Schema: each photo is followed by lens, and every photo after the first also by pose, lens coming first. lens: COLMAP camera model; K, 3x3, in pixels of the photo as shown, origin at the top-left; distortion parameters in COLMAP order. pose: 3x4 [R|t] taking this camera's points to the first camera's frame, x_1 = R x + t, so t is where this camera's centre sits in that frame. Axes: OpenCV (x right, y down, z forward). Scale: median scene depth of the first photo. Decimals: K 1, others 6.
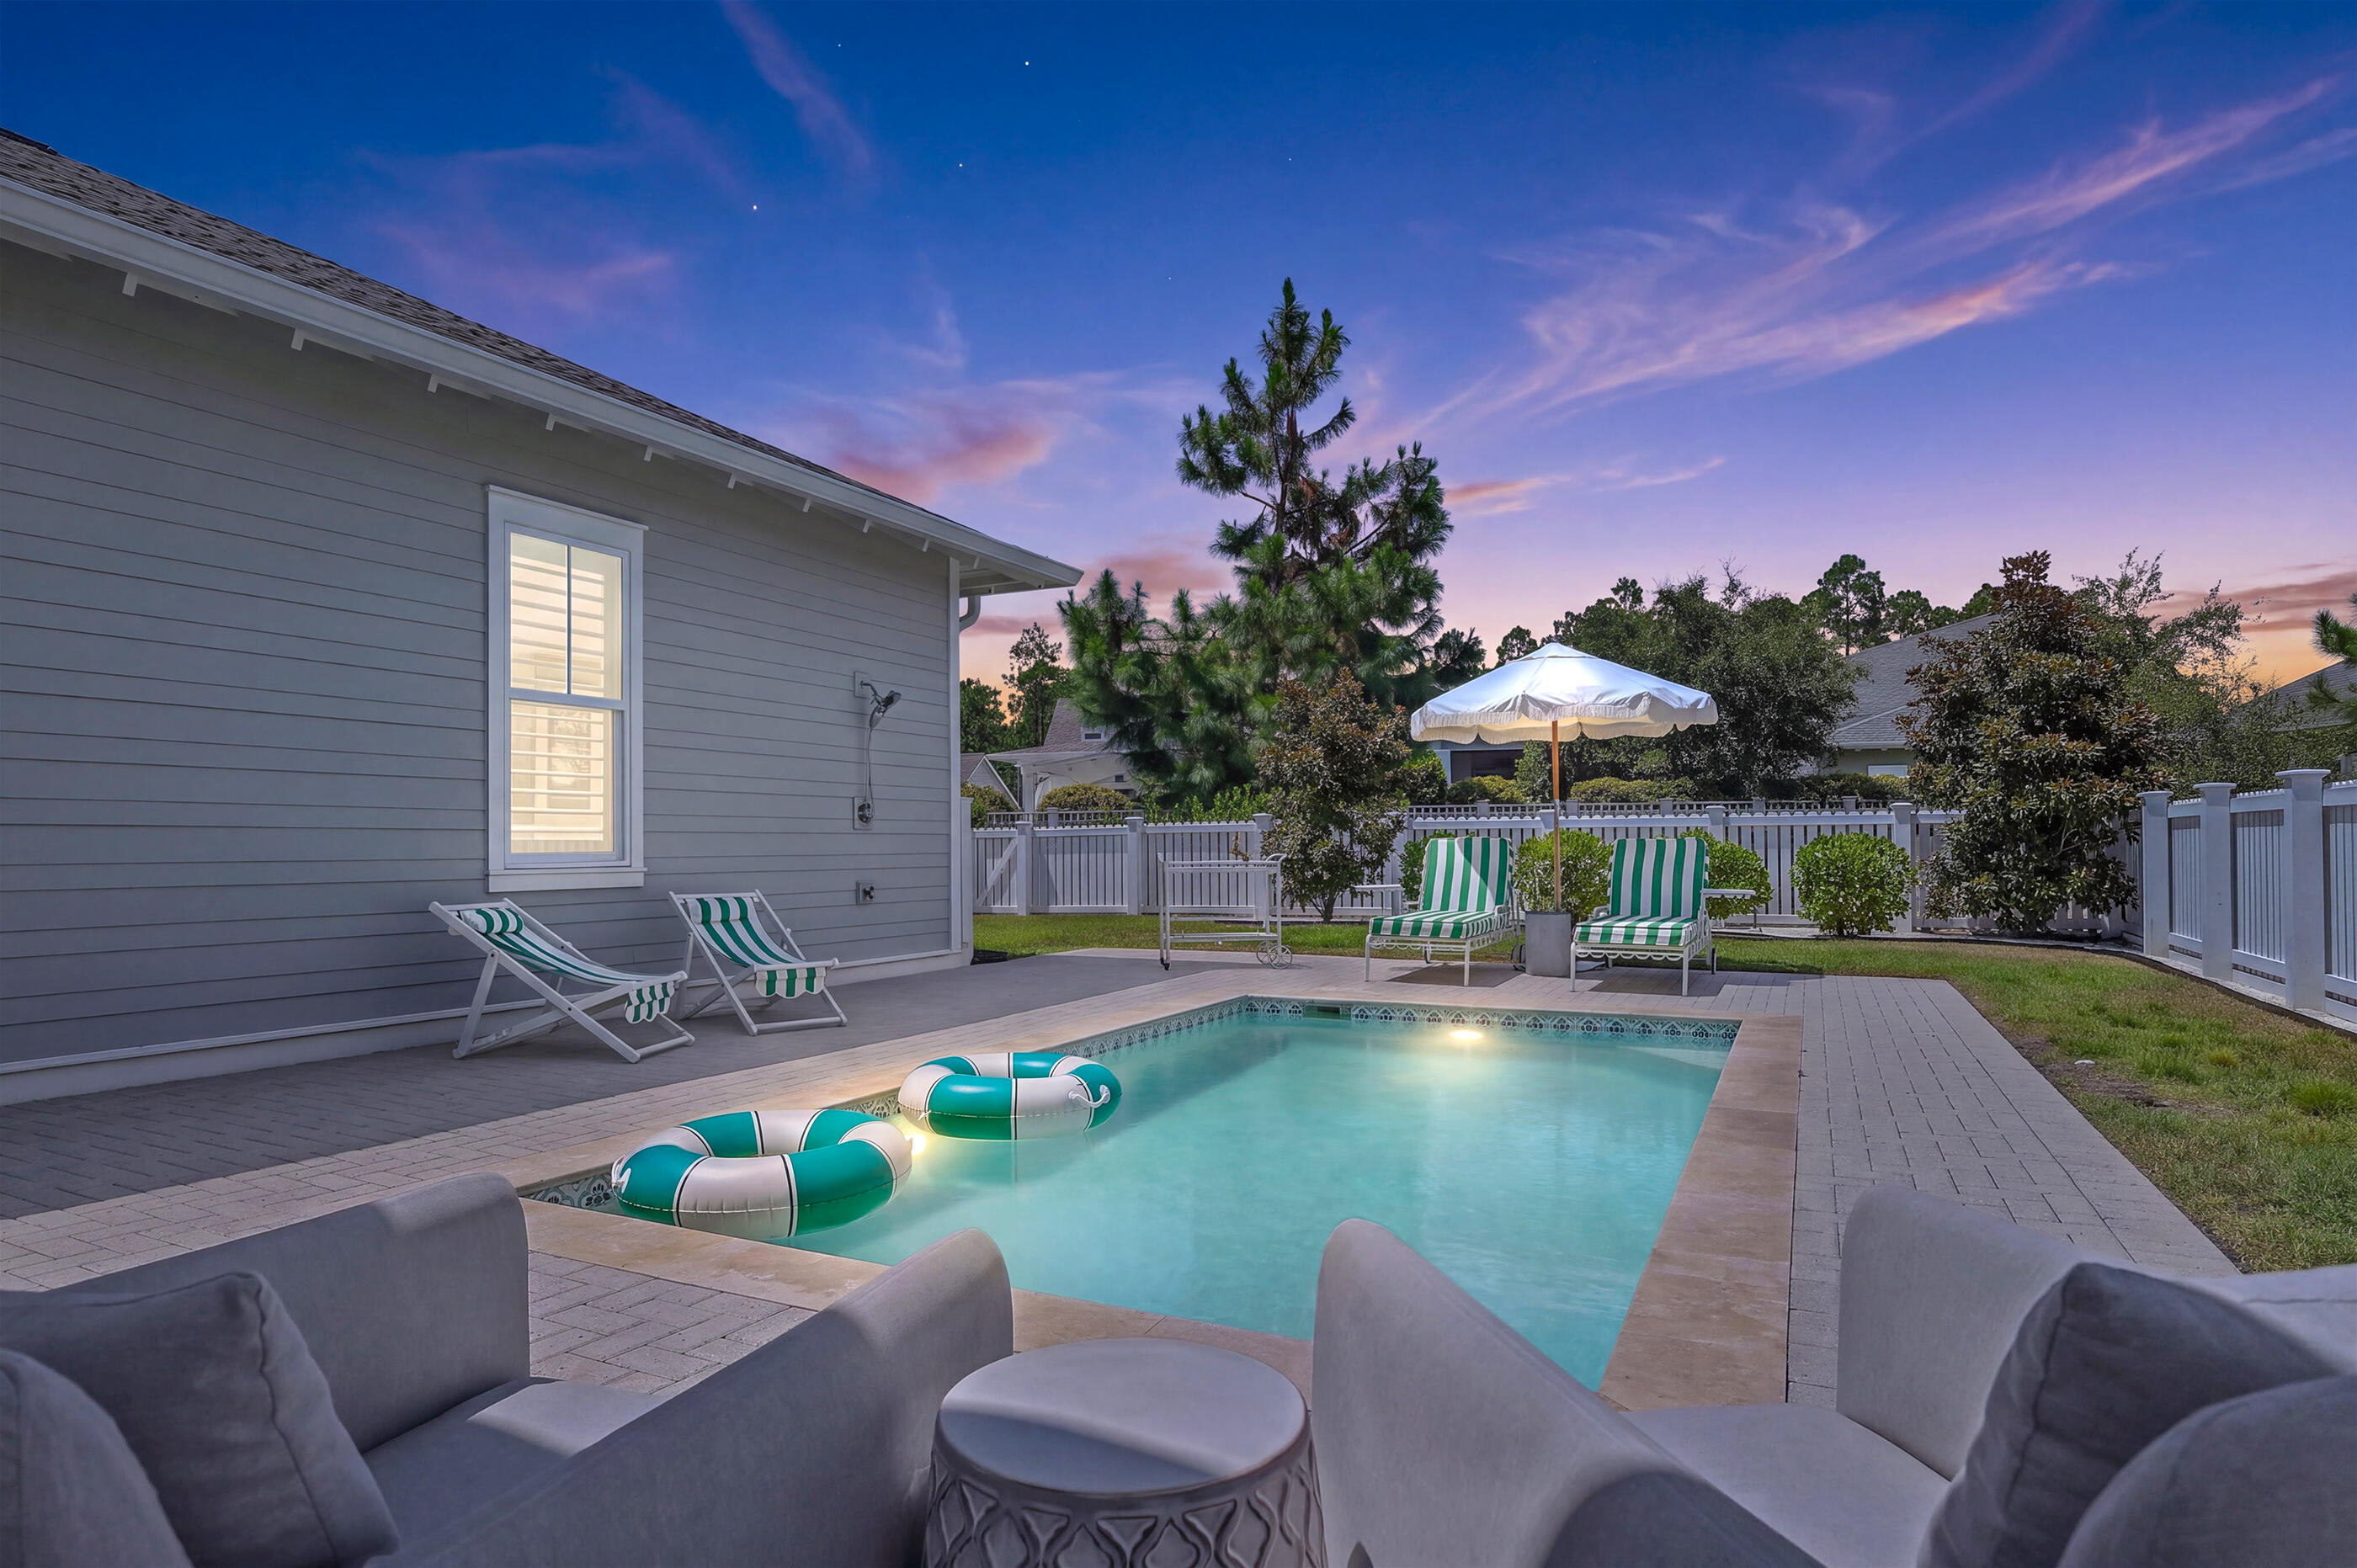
lens RADIAL K [[1282.4, 0, 1201.8], [0, 1282.4, 834.7], [0, 0, 1]] dist [0.006468, 0.000935]
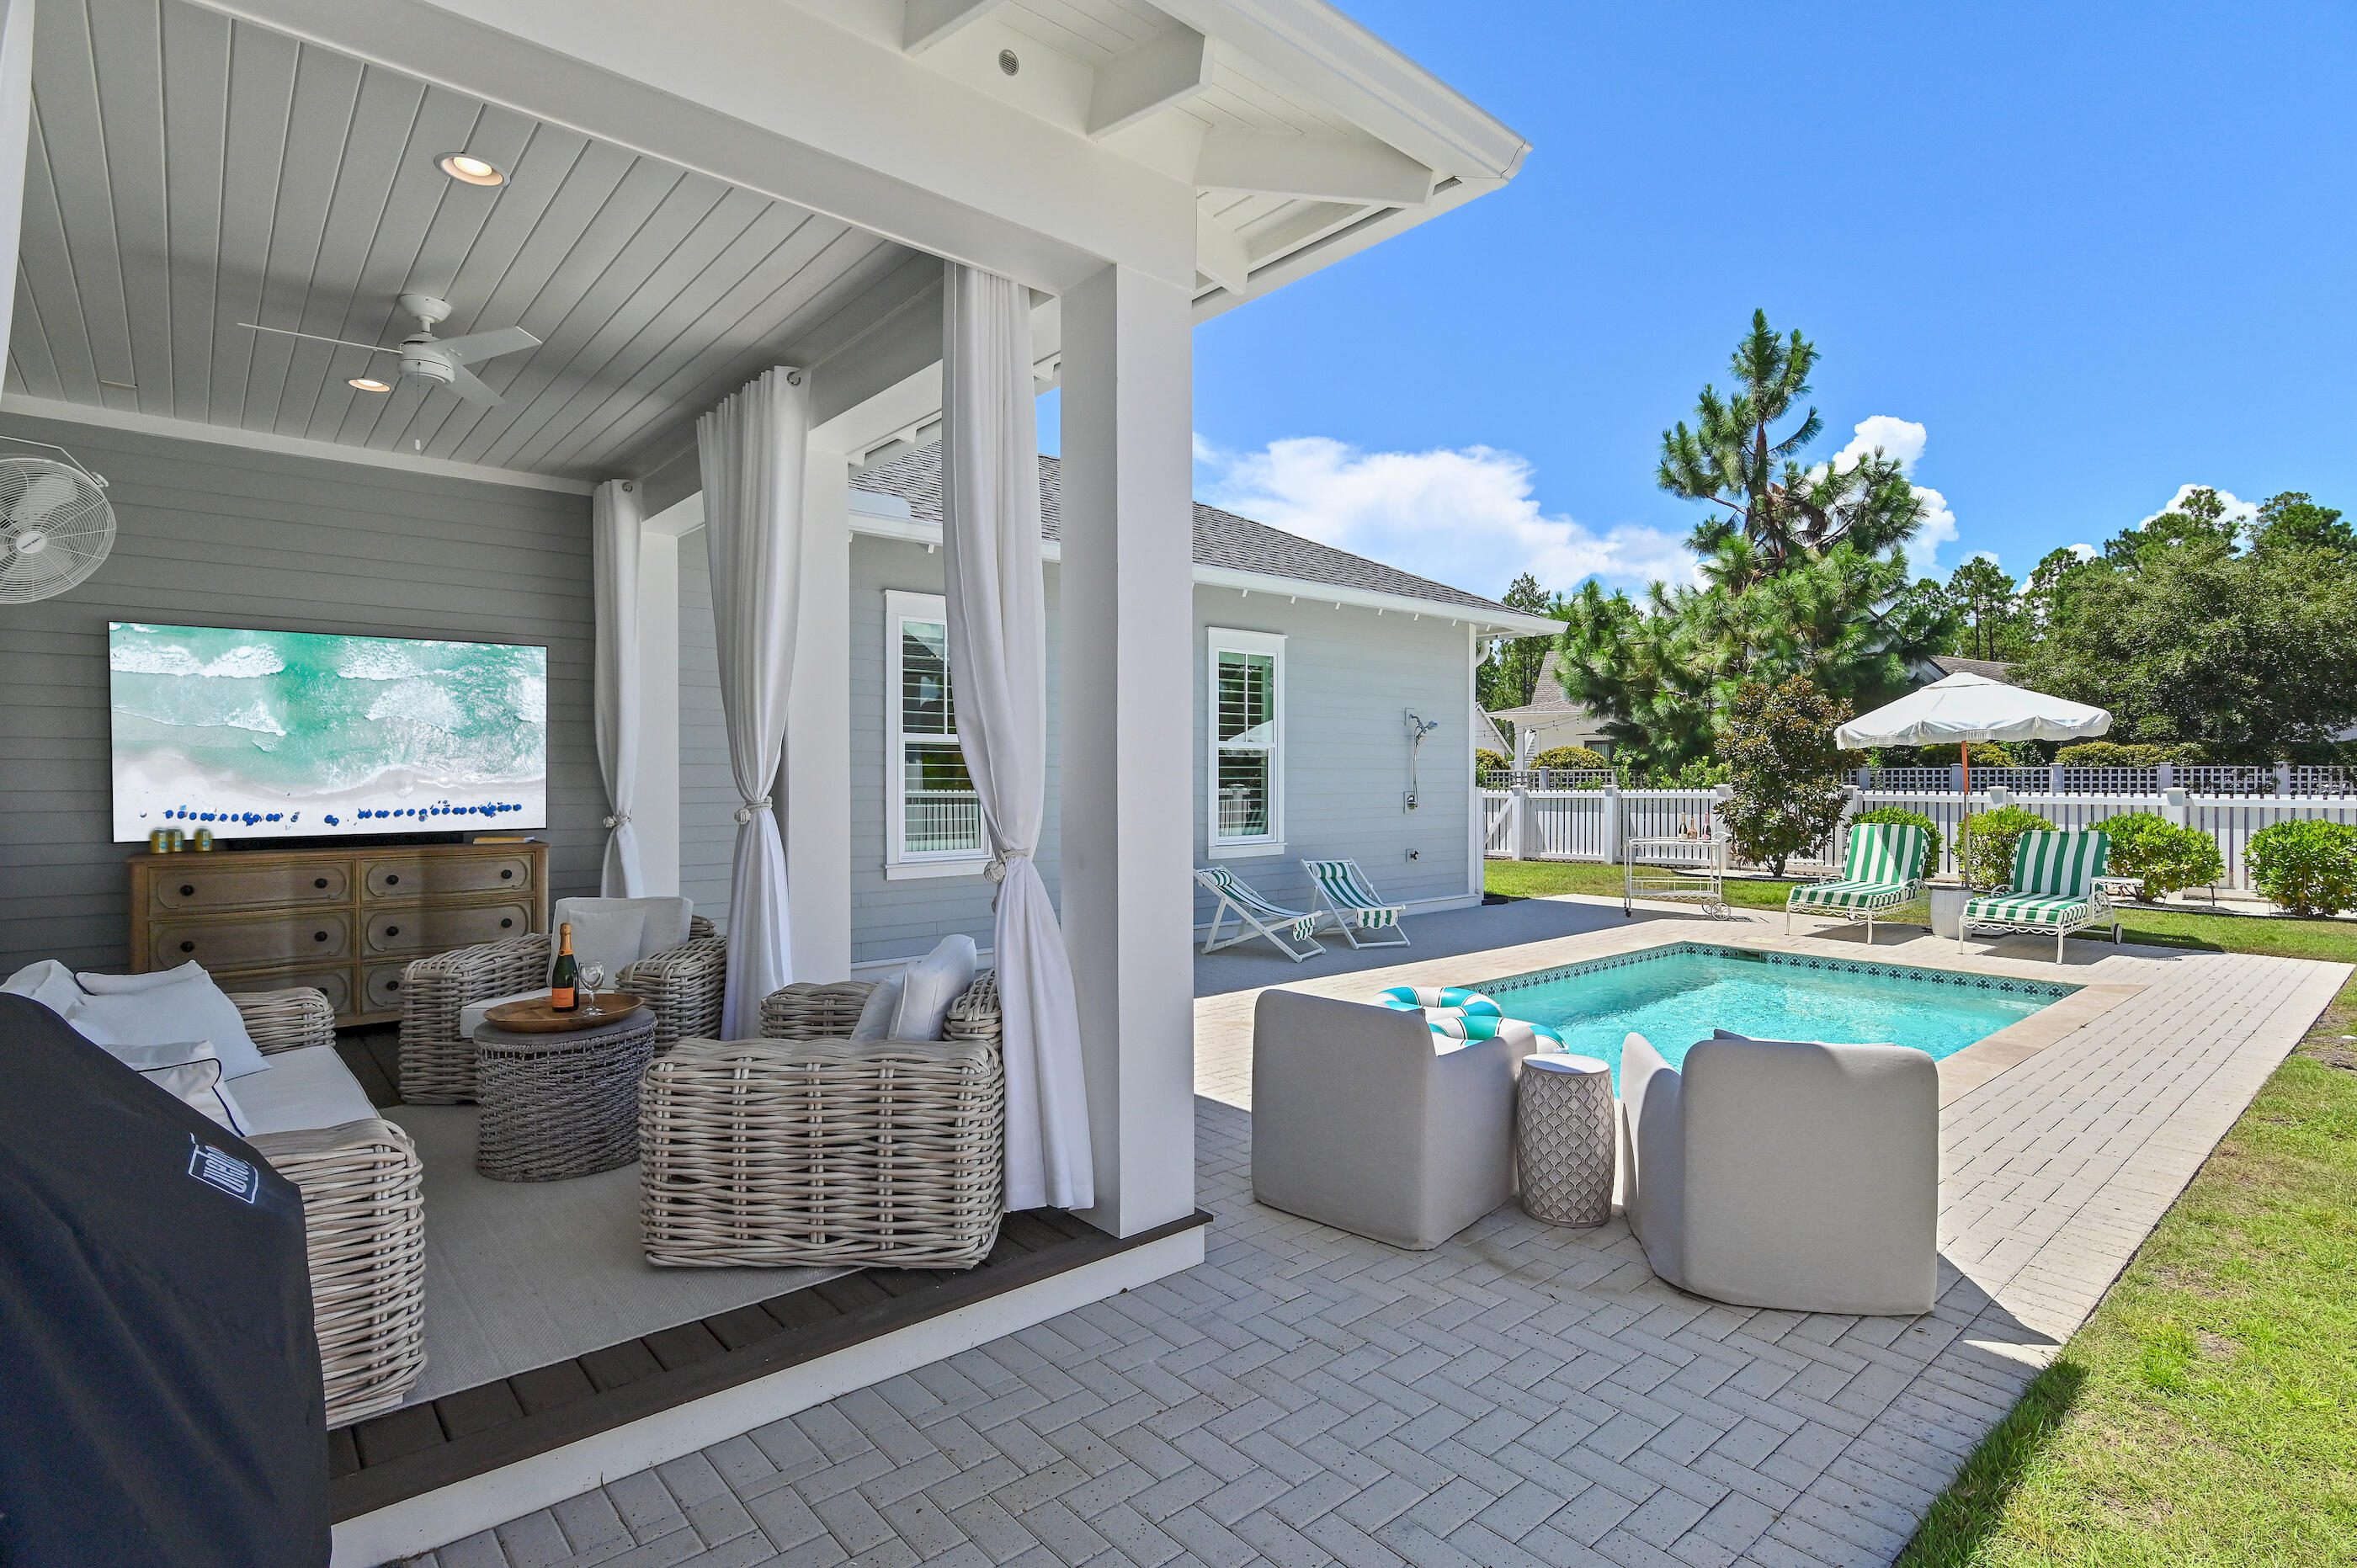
lens RADIAL K [[1186.3, 0, 1205.4], [0, 1186.3, 781.0], [0, 0, 1]] dist [0.012911, 0.000912]
pose [[0.924064, 0.007857, -0.382158, 0.024699], [-0.000575, 0.999816, 0.019165, -0.039205], [0.382238, -0.017489, 0.923898, -0.209913]]
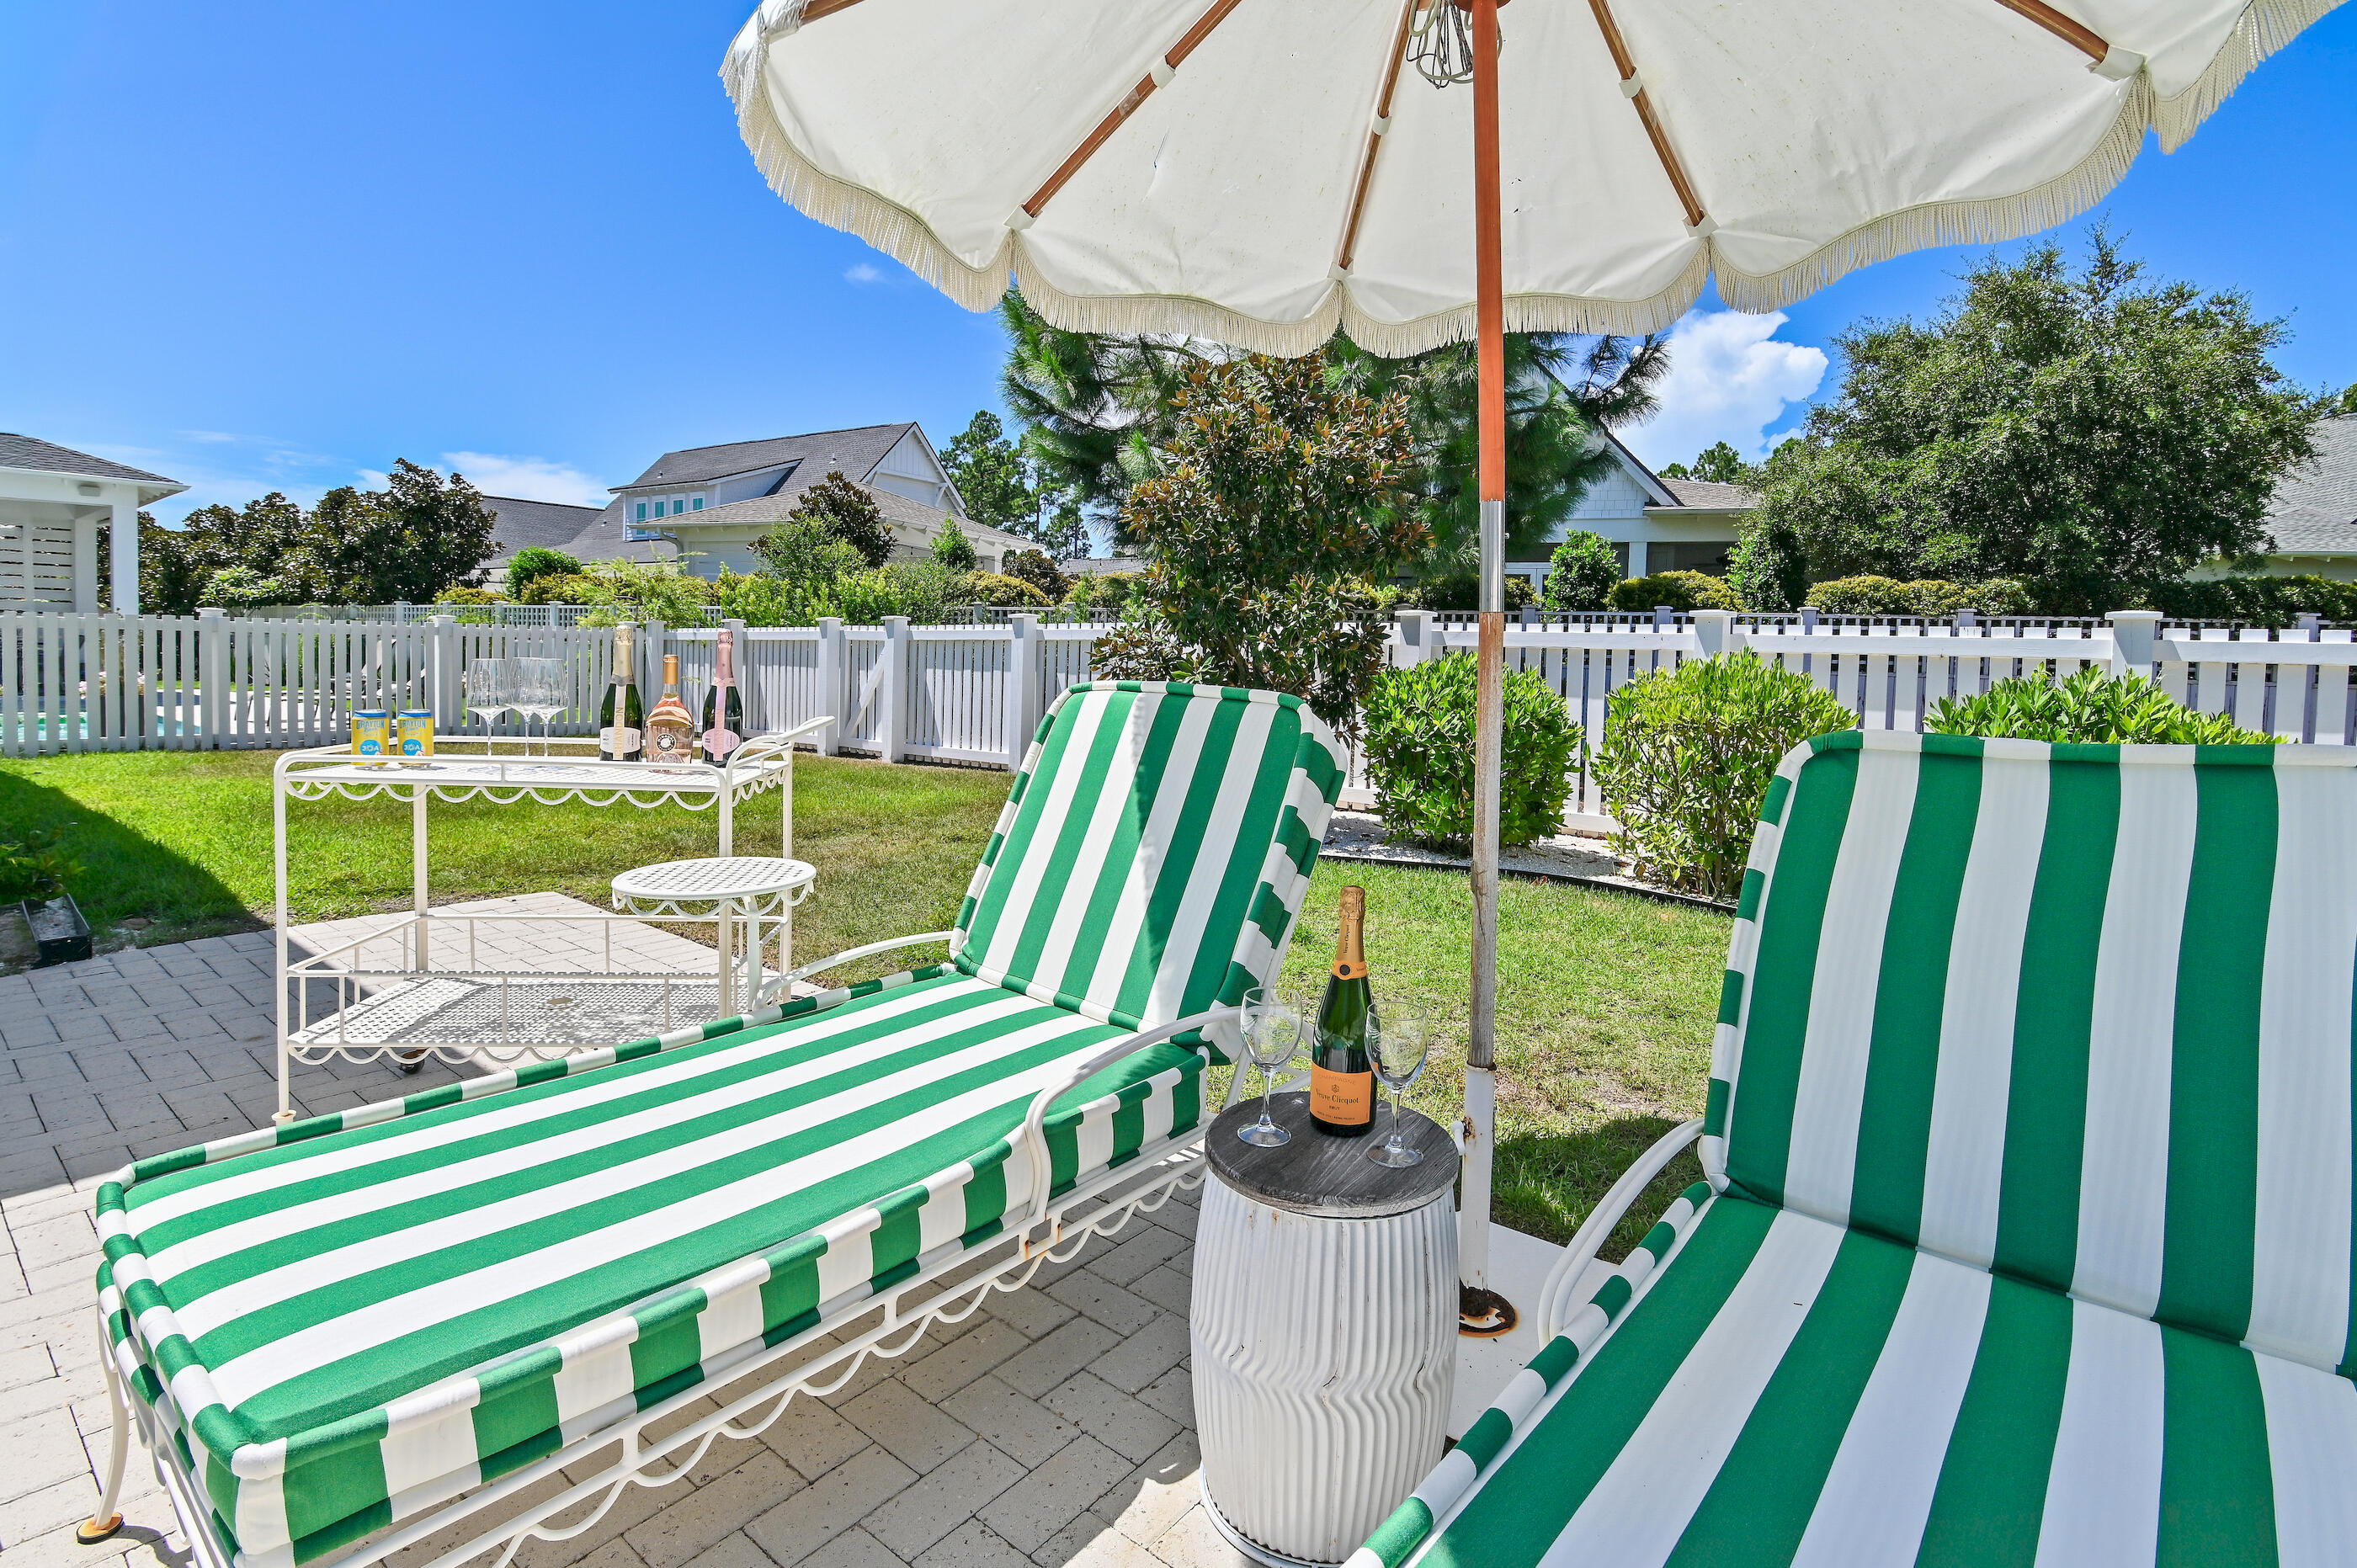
lens RADIAL K [[1186.3, 0, 1249.1], [0, 1186.3, 690.9], [0, 0, 1]] dist [0.012911, 0.000912]
pose [[0.981252, 0.034142, -0.189681, 0.158355], [-0.025736, 0.998582, 0.046604, -0.007201], [0.191003, -0.040848, 0.980739, 0.438992]]
